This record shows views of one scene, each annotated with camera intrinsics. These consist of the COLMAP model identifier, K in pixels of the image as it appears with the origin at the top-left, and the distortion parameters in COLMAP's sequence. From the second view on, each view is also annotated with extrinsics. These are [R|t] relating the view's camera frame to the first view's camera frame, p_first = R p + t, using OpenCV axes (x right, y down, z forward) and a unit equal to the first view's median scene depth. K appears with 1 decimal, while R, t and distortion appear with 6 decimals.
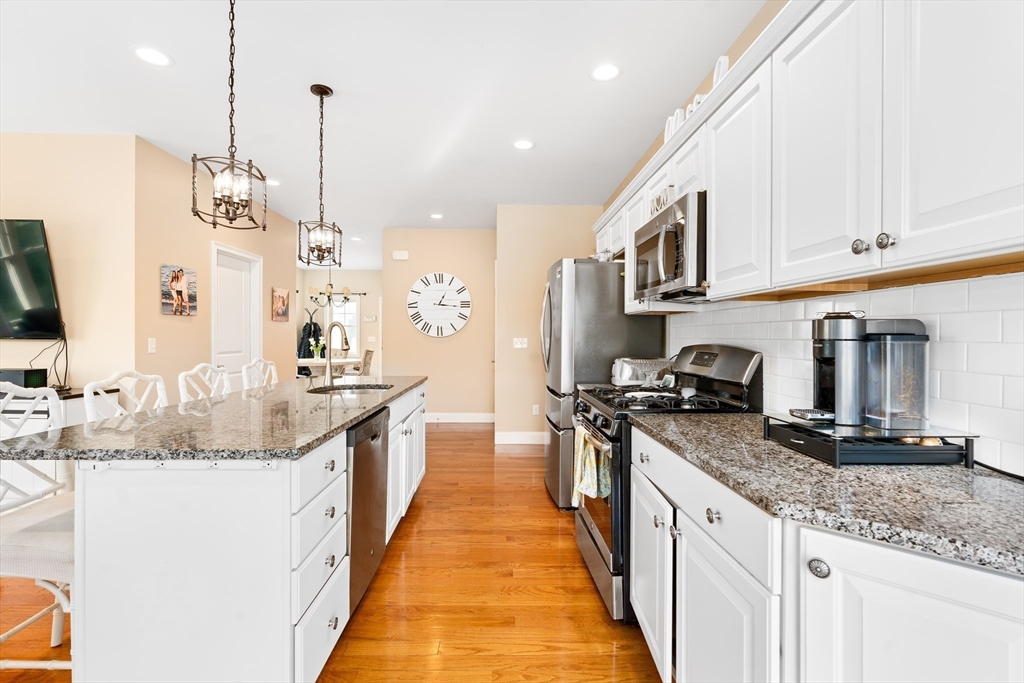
lens RADIAL K [[460.4, 0, 512.3], [0, 460.4, 337.7], [0, 0, 1]] dist [-0.005678, 0.002642]
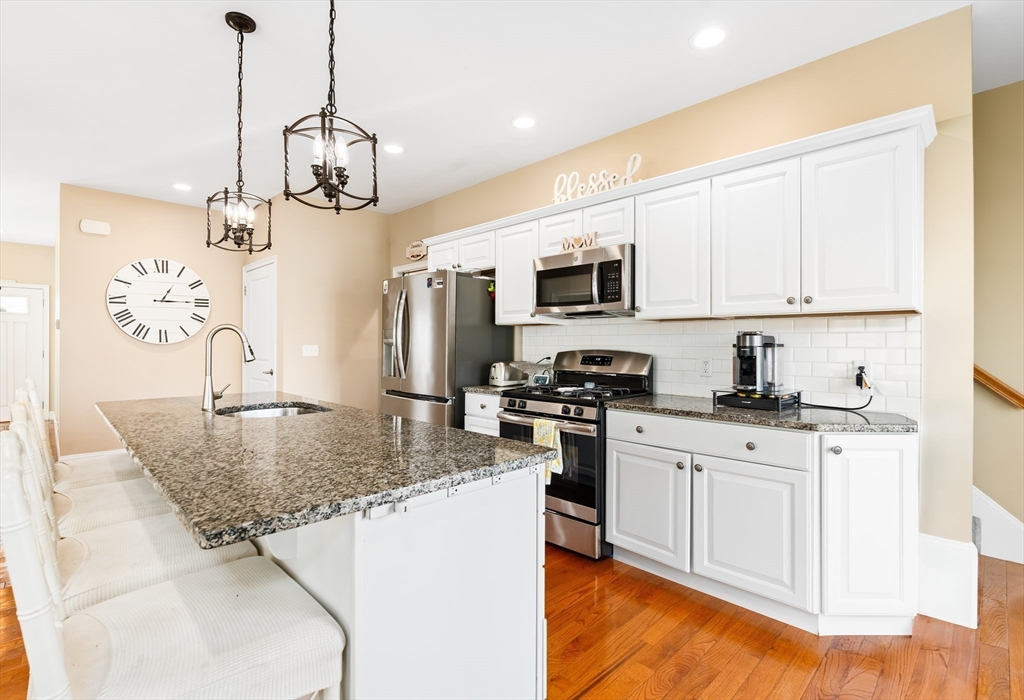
lens RADIAL K [[469.3, 0, 507.2], [0, 469.3, 344.4], [0, 0, 1]] dist [-0.009307, -0.000577]
pose [[0.738911, -0.001282, 0.673802, -0.675779], [0.000840, 0.999999, 0.000981, -0.003260], [-0.673803, -0.000159, 0.738911, 0.139305]]
